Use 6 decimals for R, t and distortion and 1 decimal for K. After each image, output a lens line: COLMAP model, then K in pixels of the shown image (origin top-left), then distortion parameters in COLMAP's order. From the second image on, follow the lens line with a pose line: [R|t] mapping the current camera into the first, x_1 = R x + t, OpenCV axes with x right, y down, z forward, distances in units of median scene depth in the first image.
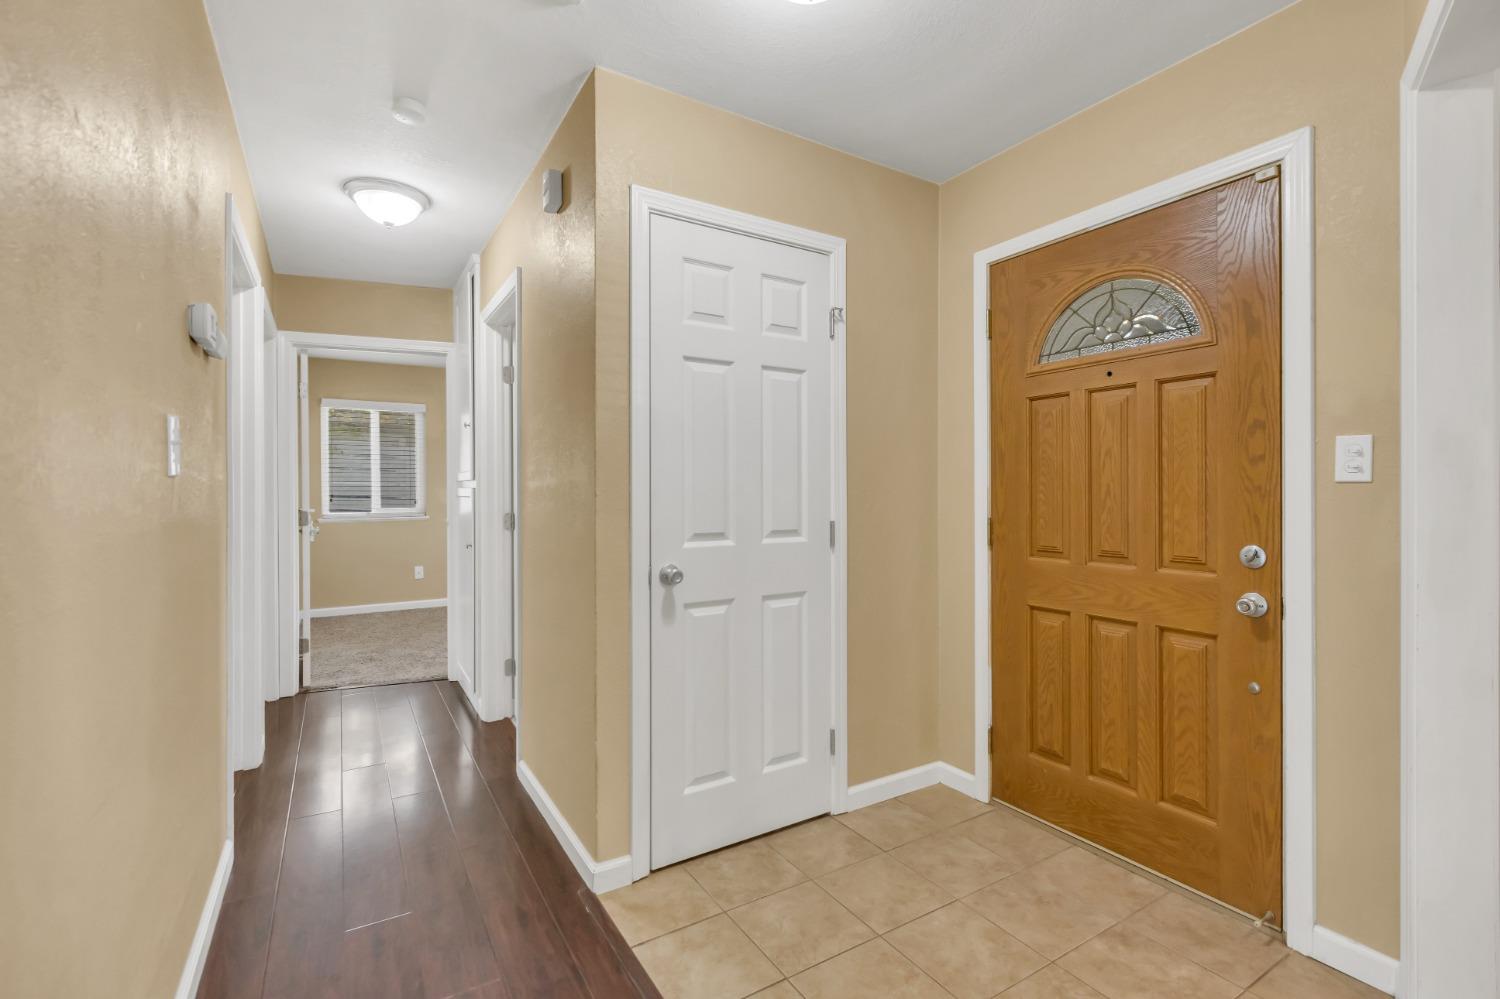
lens RADIAL K [[664.2, 0, 750.8], [0, 664.2, 497.2], [0, 0, 1]] dist [0.001167, 0.000072]
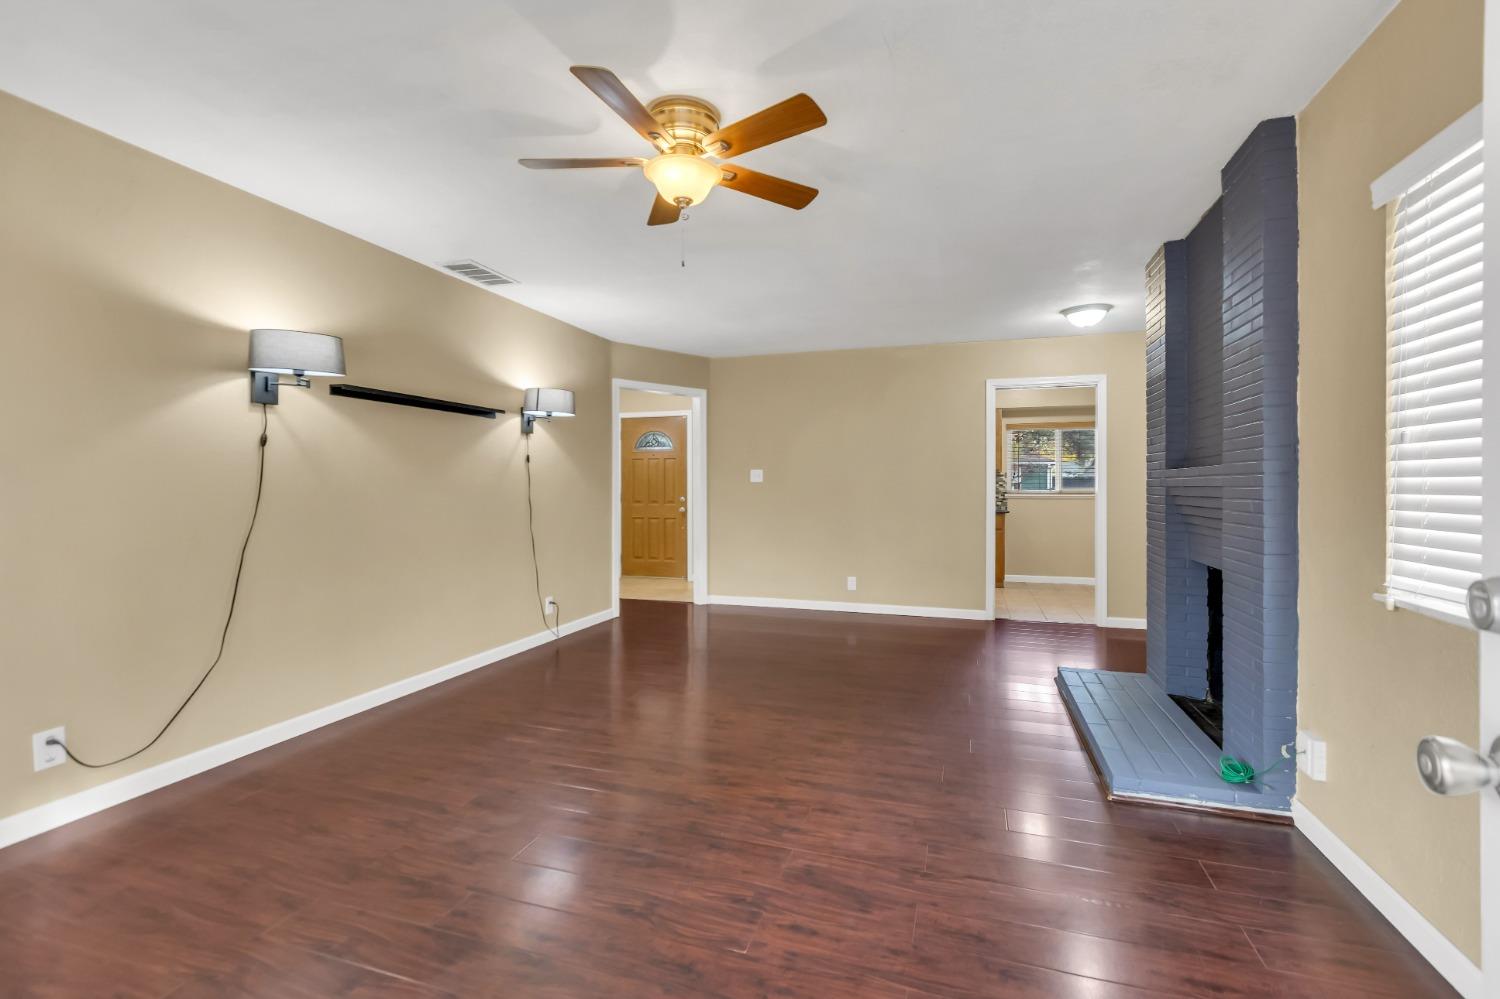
lens RADIAL K [[664.2, 0, 749.1], [0, 664.2, 492.1], [0, 0, 1]] dist [0.001167, 0.000072]
pose [[0.762866, -0.002574, 0.646552, -1.604548], [-0.000886, 0.999987, 0.005027, 0.011735], [-0.646557, -0.004408, 0.762853, -2.416137]]
